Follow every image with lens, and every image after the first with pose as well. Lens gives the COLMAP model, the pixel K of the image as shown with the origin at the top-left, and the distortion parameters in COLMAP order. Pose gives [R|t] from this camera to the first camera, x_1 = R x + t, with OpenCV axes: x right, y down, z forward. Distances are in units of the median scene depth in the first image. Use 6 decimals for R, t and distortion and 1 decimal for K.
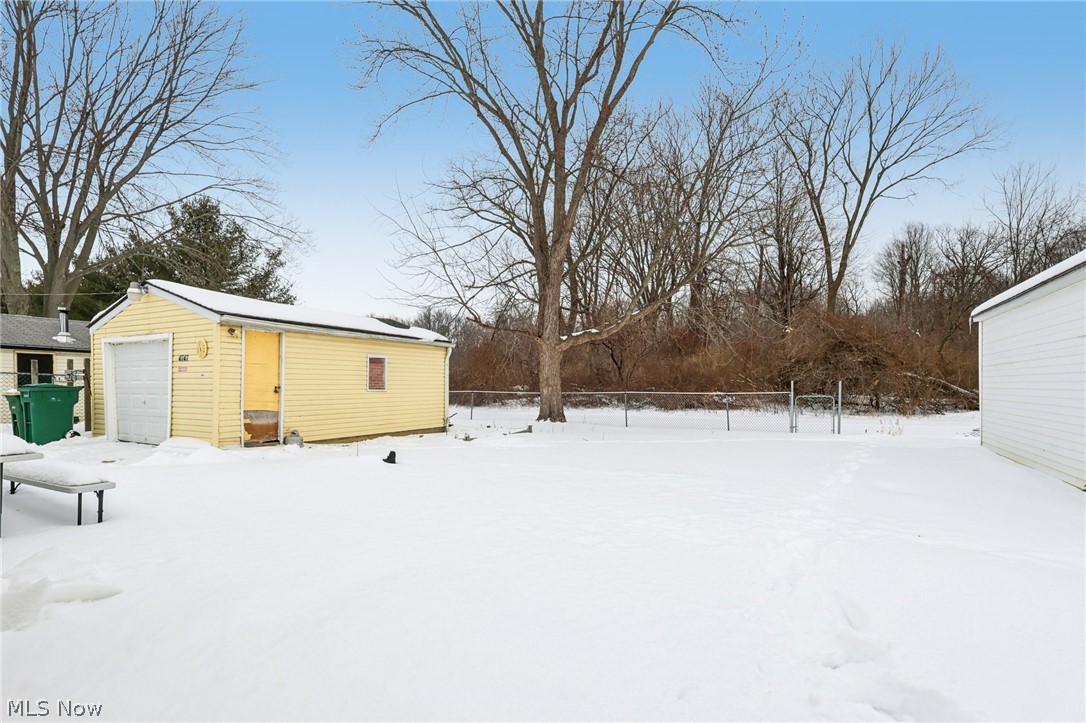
lens RADIAL K [[520.3, 0, 532.7], [0, 520.3, 393.7], [0, 0, 1]] dist [-0.000042, 0.003811]
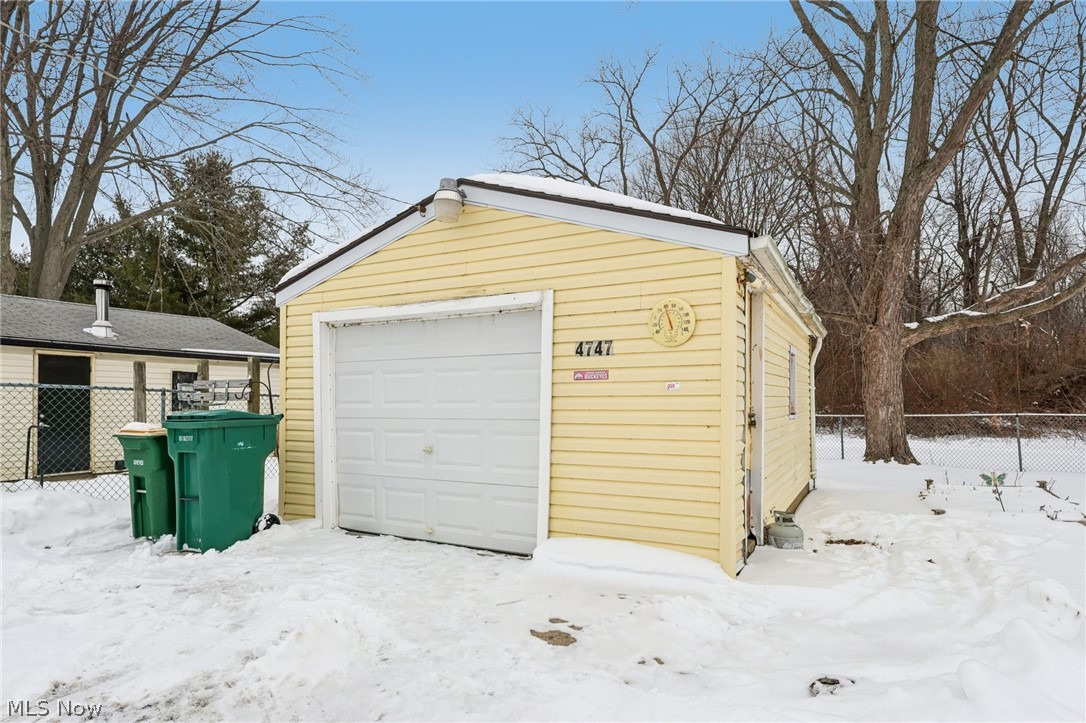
lens RADIAL K [[620.9, 0, 540.4], [0, 620.9, 385.6], [0, 0, 1]] dist [0.005218, -0.002146]
pose [[0.999942, -0.006276, 0.008747, -0.397382], [0.006622, 0.999174, -0.040086, -0.010265], [-0.008488, 0.040141, 0.999158, 0.277804]]
